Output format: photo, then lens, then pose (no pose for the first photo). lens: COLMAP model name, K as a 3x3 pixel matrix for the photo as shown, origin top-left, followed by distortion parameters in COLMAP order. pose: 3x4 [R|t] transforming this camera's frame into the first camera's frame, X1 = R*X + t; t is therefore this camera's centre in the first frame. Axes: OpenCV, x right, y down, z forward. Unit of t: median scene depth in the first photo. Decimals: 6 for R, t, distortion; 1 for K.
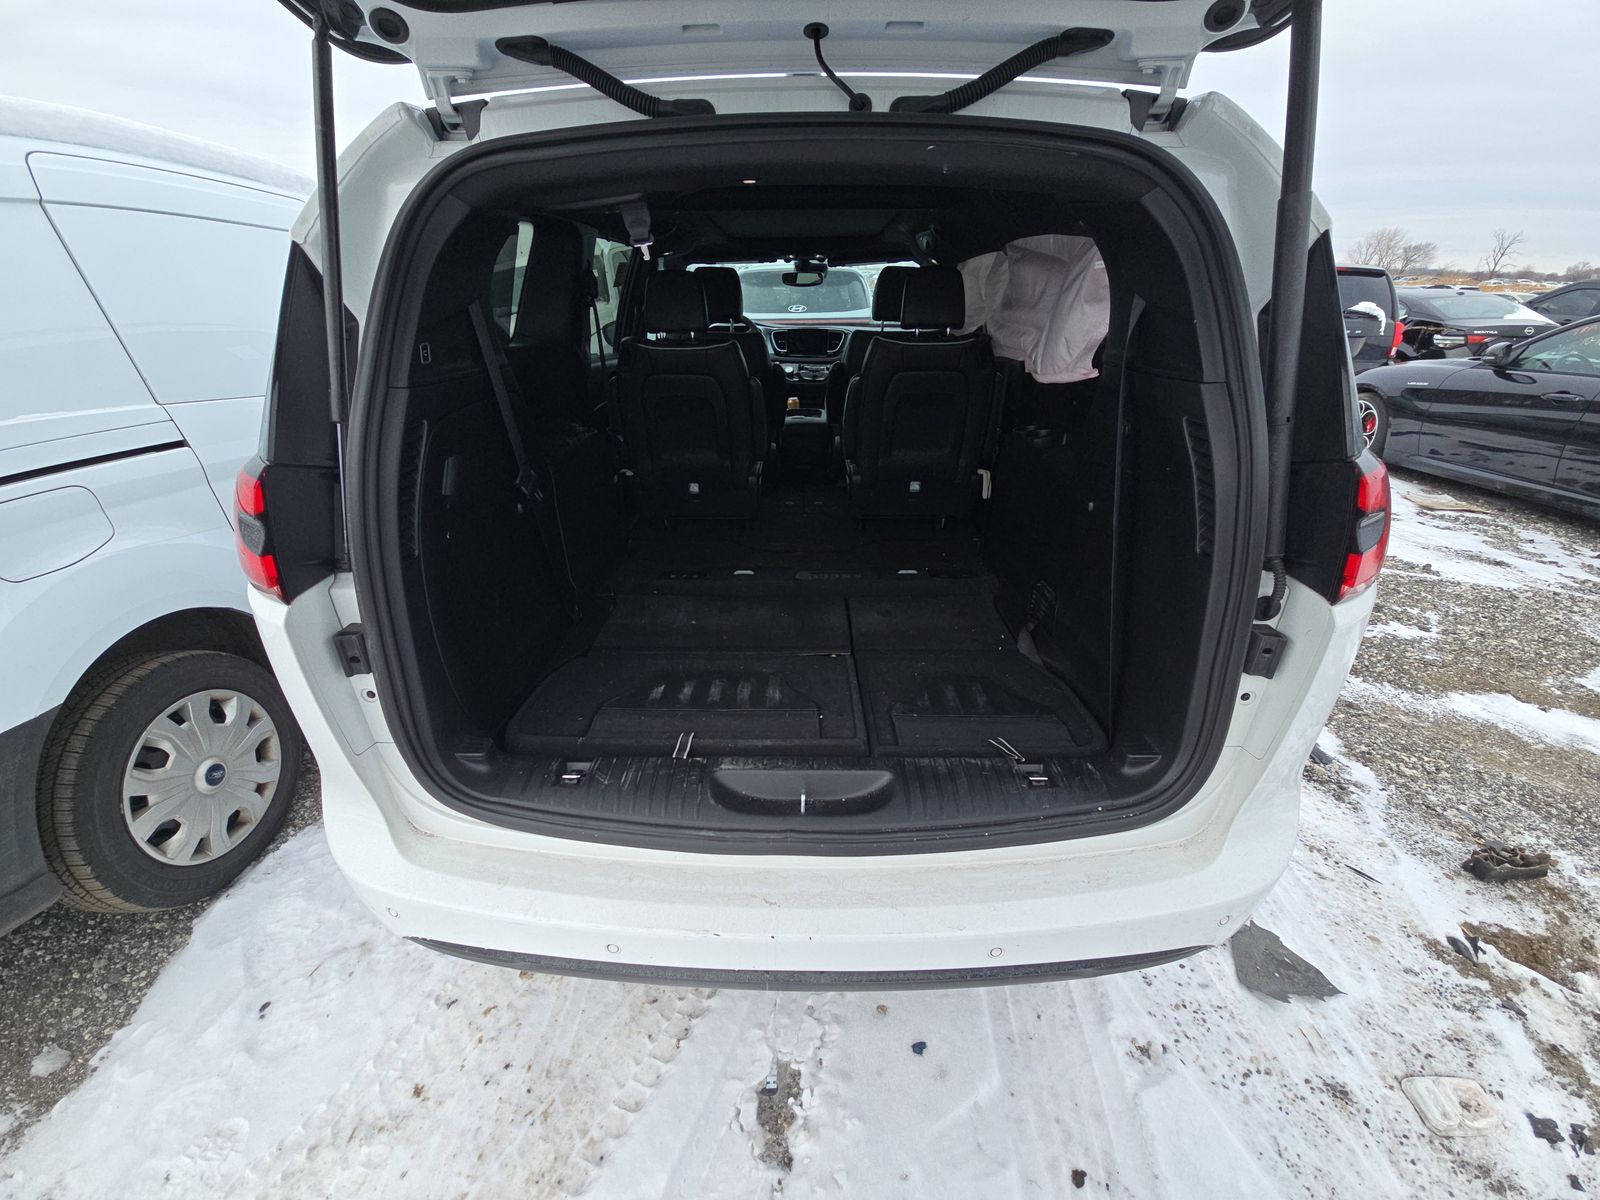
lens RADIAL K [[634.2, 0, 795.0], [0, 634.2, 602.1], [0, 0, 1]] dist [0.048948, -0.026985]
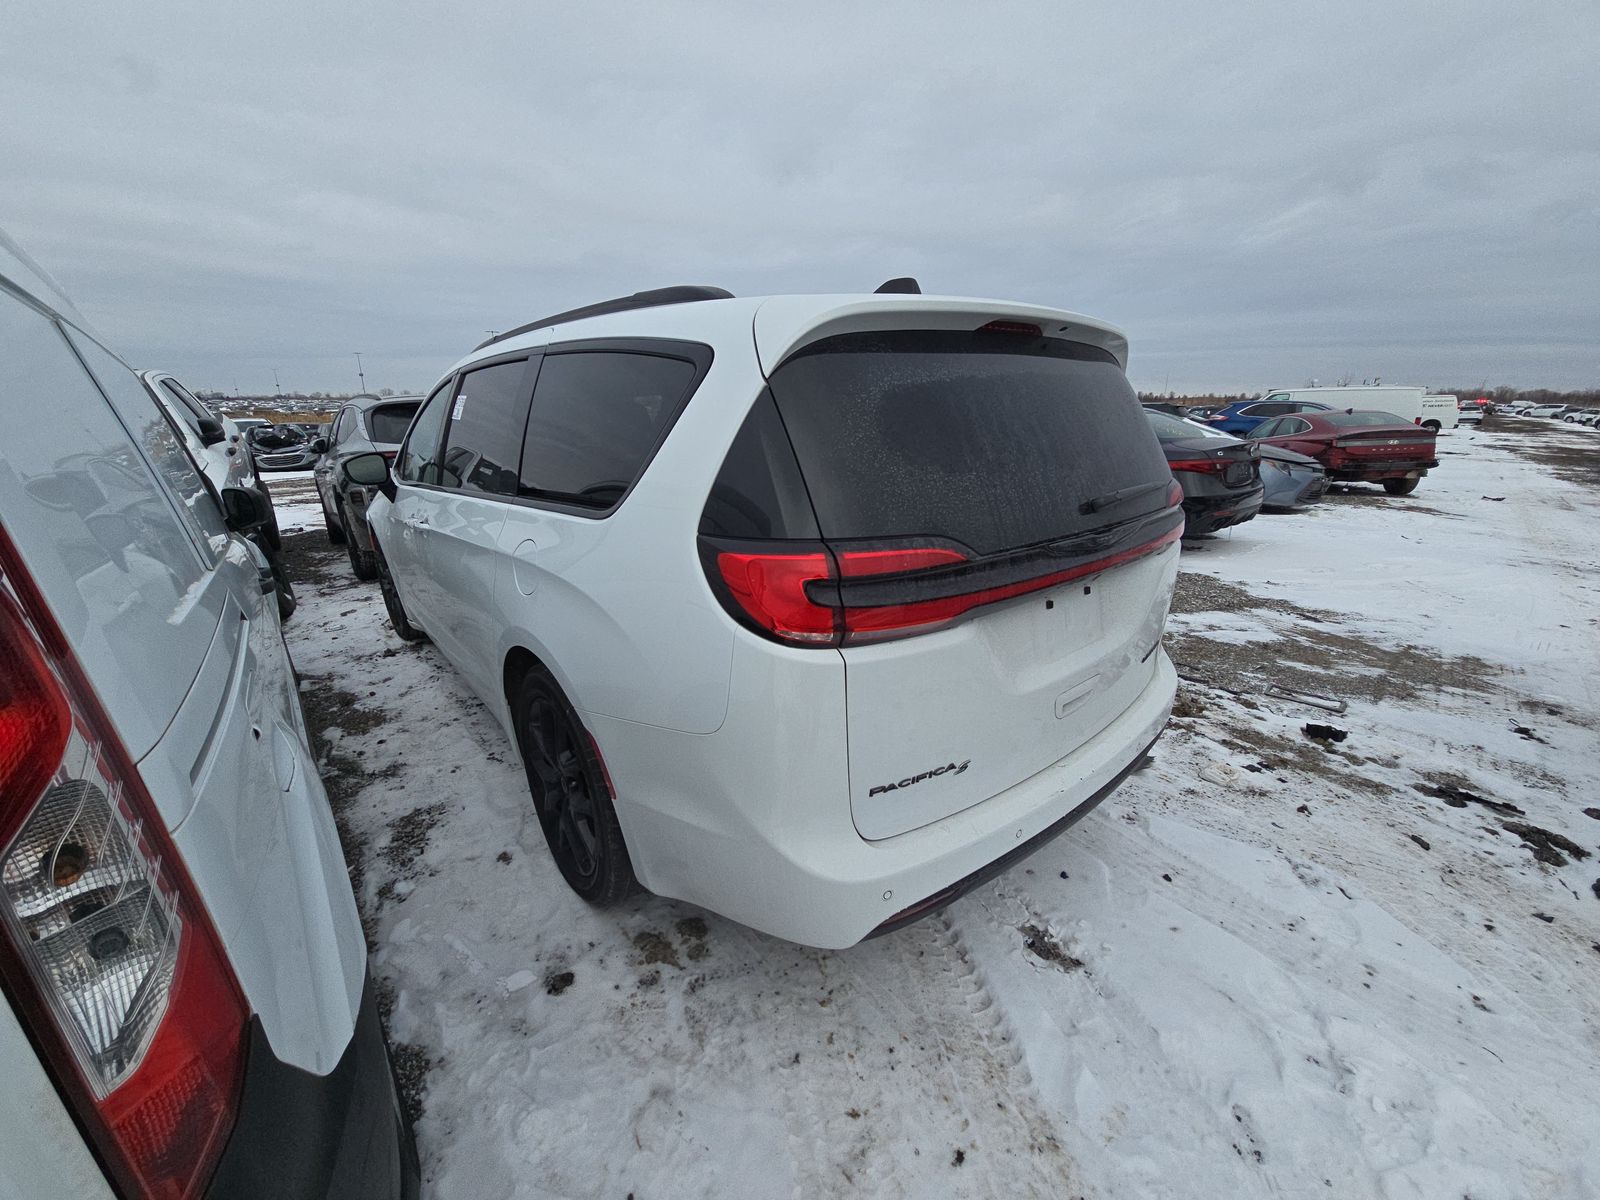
lens RADIAL K [[641.2, 0, 800.0], [0, 641.2, 600.0], [0, 0, 1]] dist [0.013386, -0.008350]
pose [[0.765279, -0.195622, 0.613254, -1.015538], [0.297299, 0.952418, -0.067188, -0.011239], [-0.570930, 0.233737, 0.787023, 0.008997]]
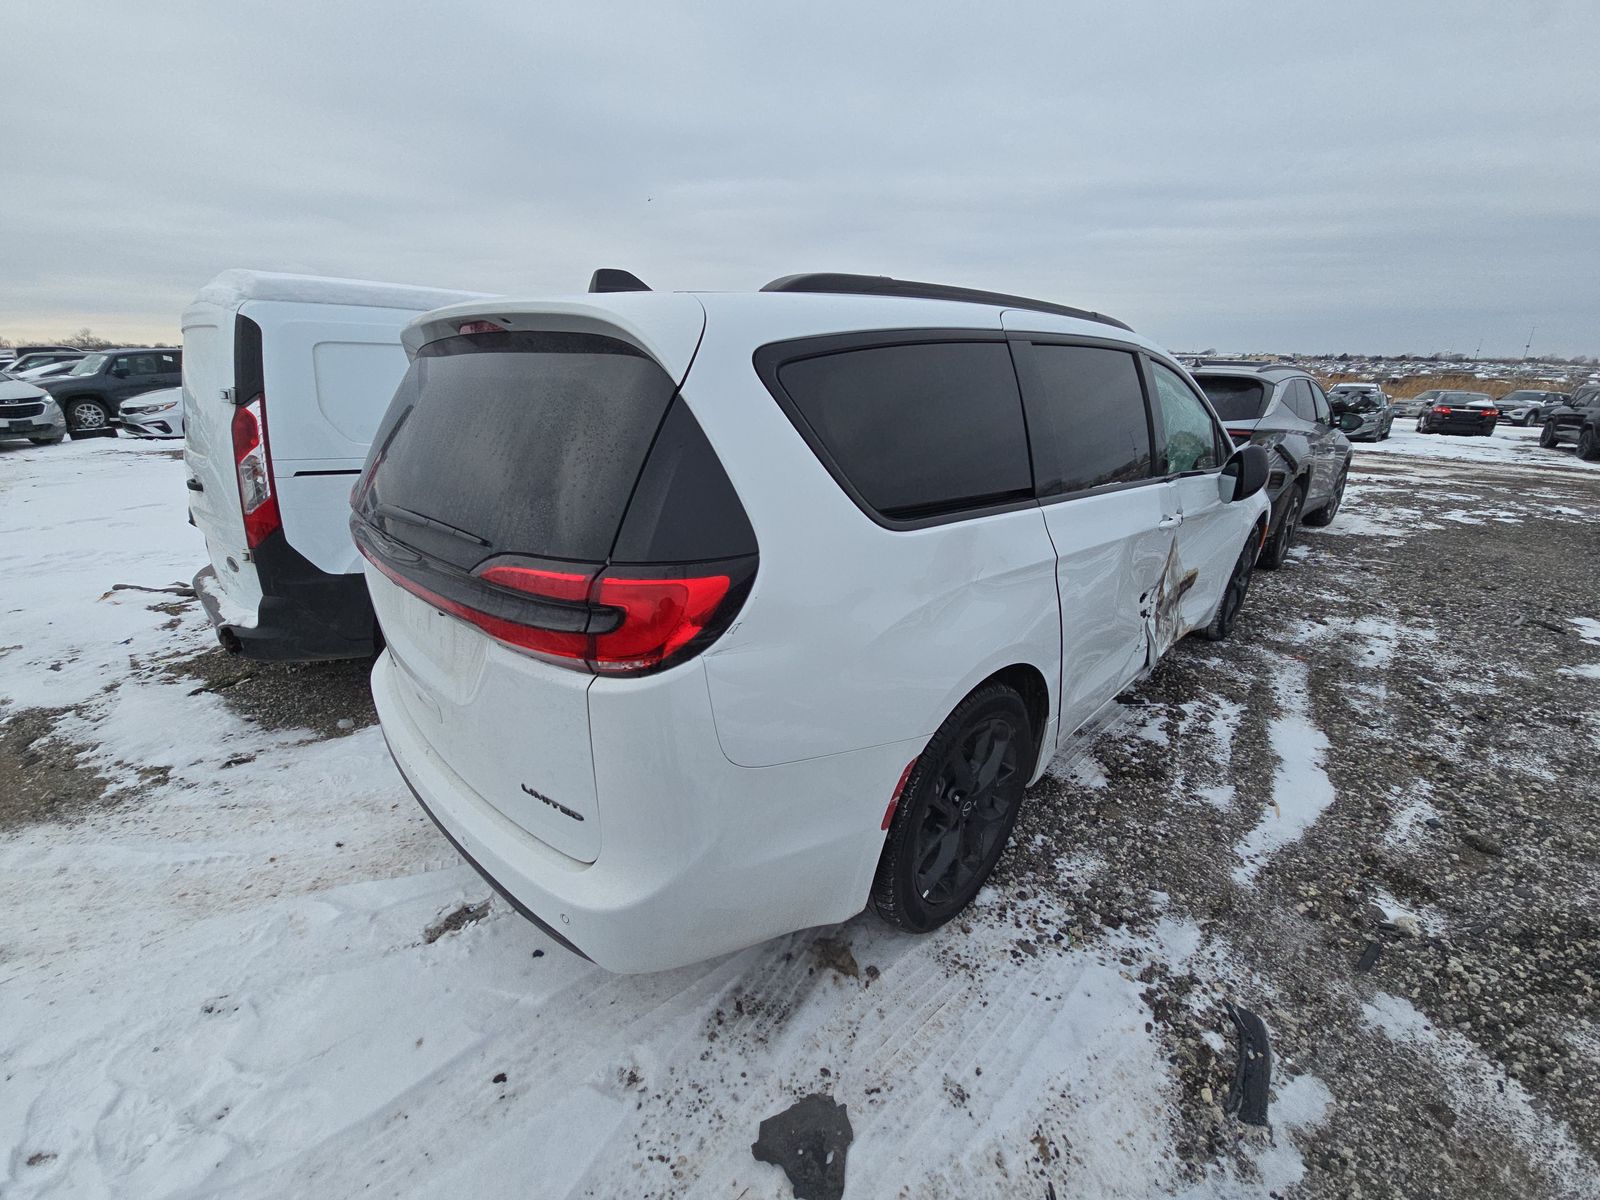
lens RADIAL K [[637.6, 0, 798.0], [0, 637.6, 607.4], [0, 0, 1]] dist [0.049394, -0.027558]
pose [[0.718709, 0.250687, -0.648547, 1.181476], [-0.320678, 0.947127, 0.010729, -0.161943], [0.616946, 0.200264, 0.761099, 0.157105]]
